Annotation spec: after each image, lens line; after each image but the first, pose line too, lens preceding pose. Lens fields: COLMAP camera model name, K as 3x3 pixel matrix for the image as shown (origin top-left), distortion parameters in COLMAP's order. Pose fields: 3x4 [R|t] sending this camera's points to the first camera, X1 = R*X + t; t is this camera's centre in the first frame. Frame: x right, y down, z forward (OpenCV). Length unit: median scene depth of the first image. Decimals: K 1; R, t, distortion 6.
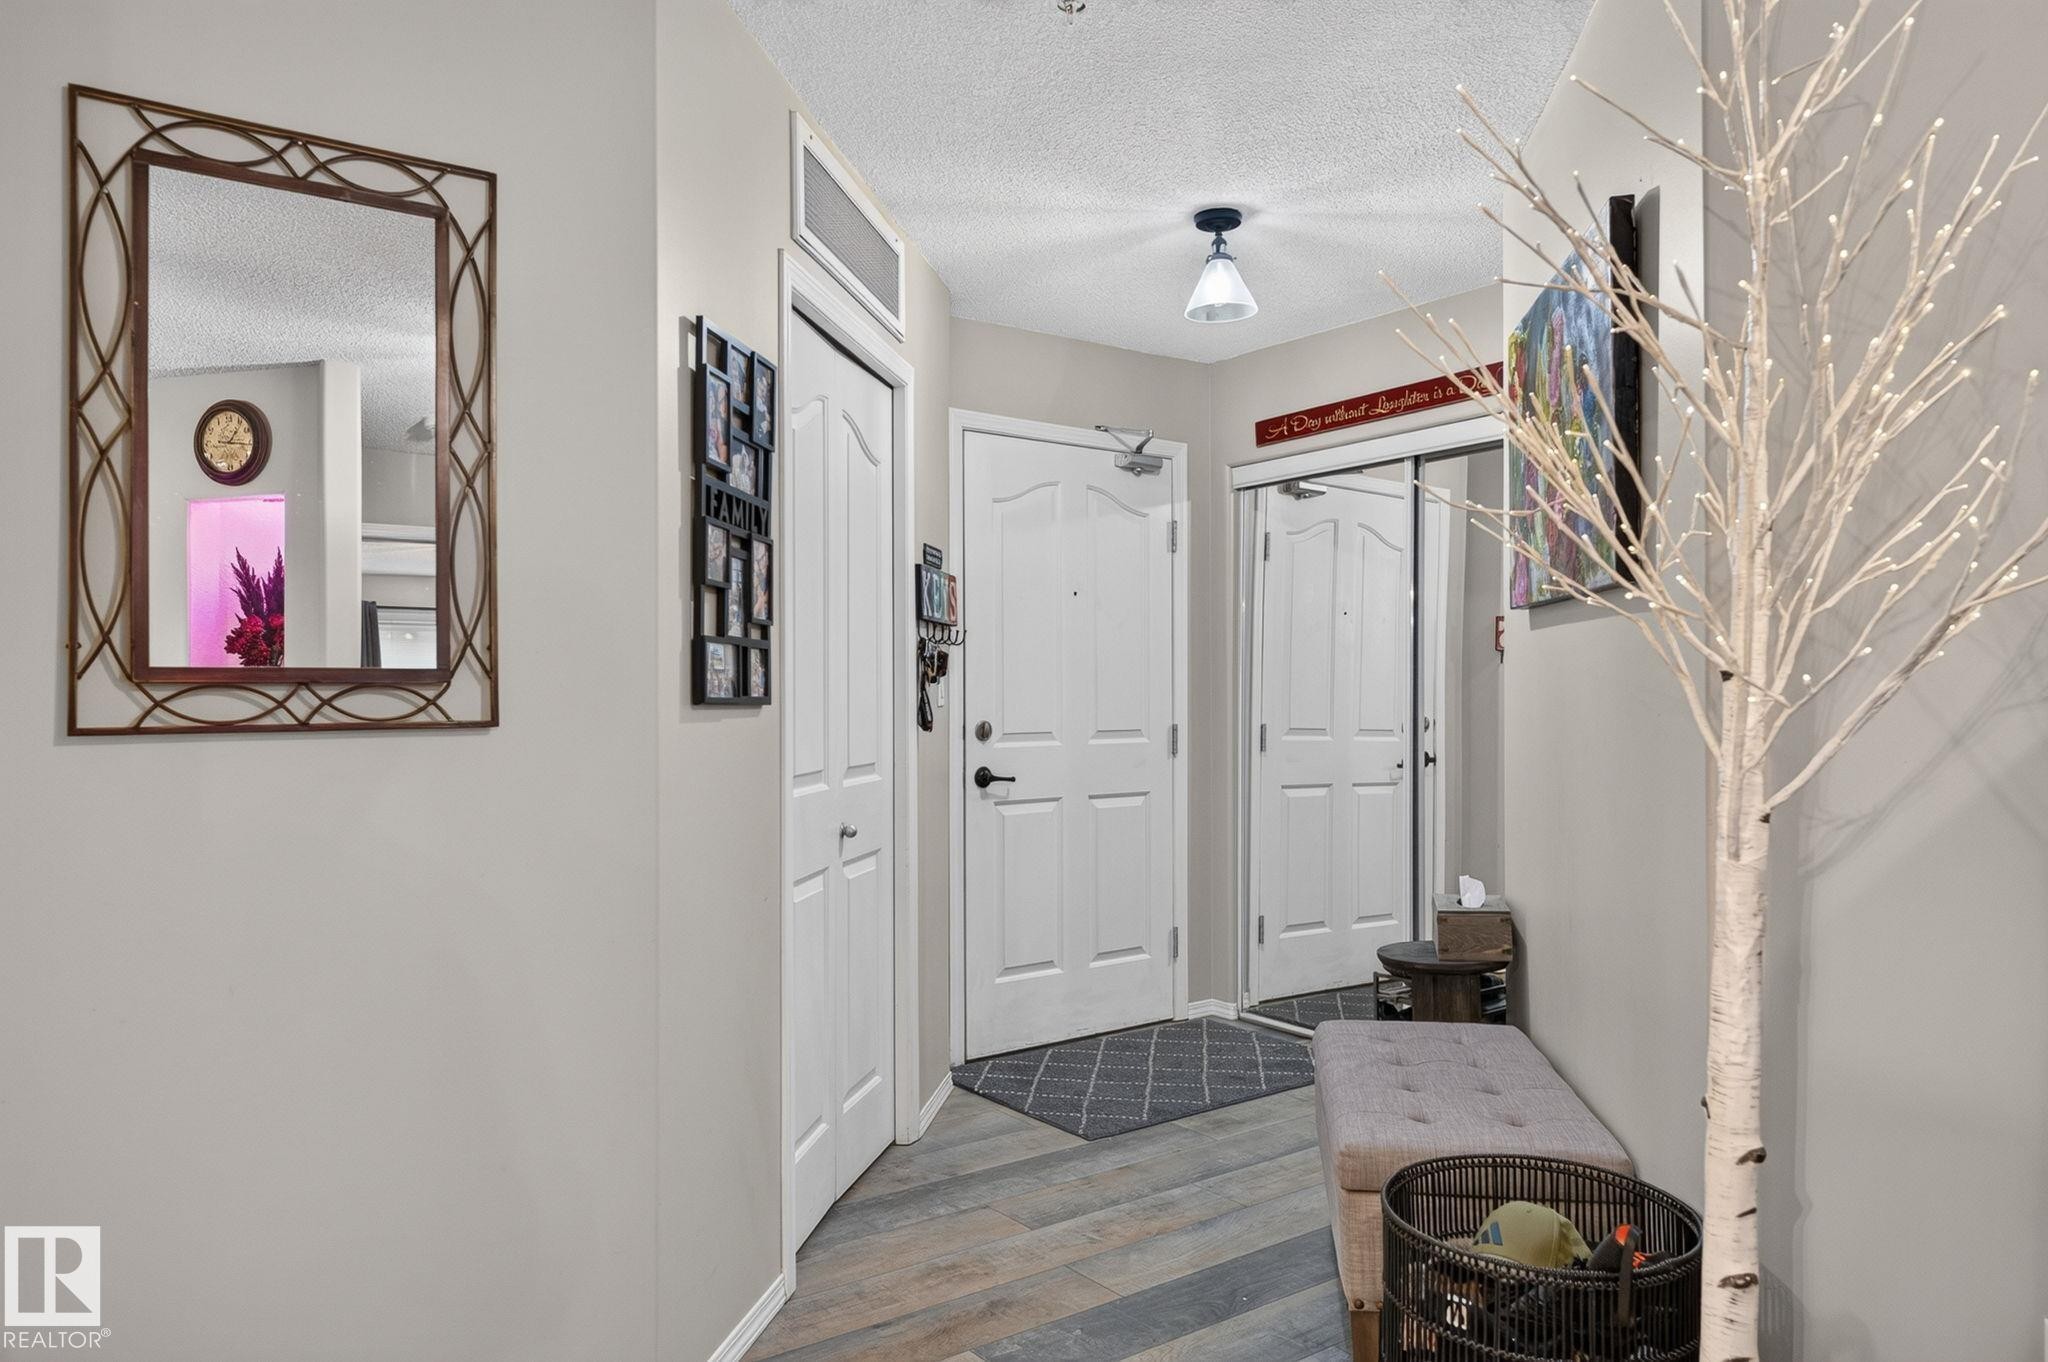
lens RADIAL K [[1344.3, 0, 1026.8], [0, 1344.3, 687.7], [0, 0, 1]] dist [0.010063, -0.012439]
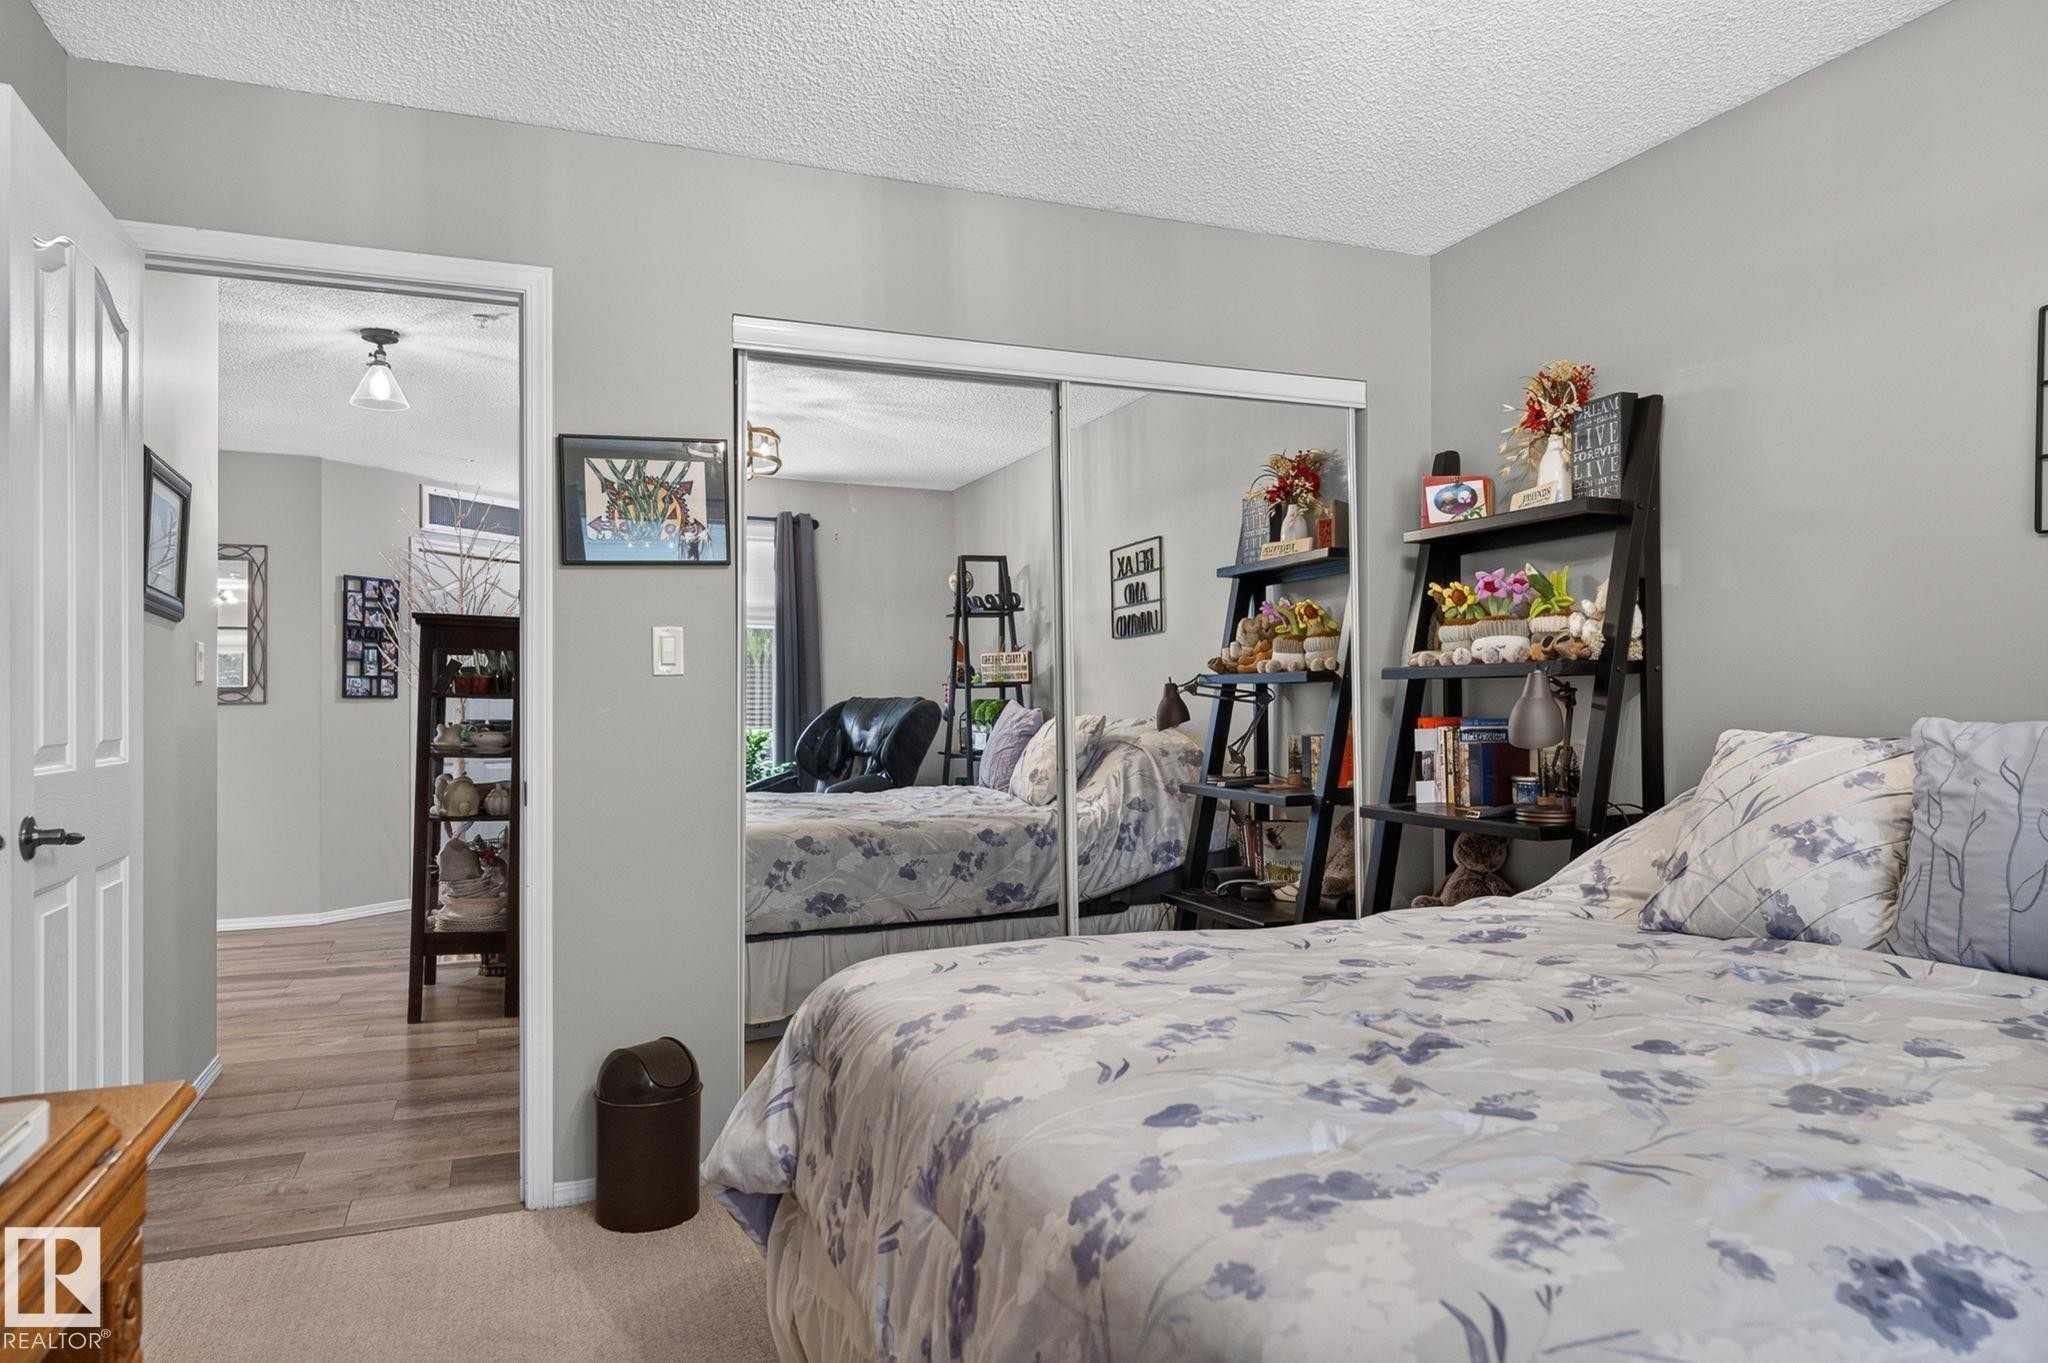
lens RADIAL K [[1344.3, 0, 1025.3], [0, 1344.3, 682.1], [0, 0, 1]] dist [0.010063, -0.012439]
pose [[0.965210, -0.002548, -0.261464, 2.293917], [0.000584, 0.999971, -0.007589, 0.000802], [0.261475, 0.007172, 0.965184, -1.761075]]
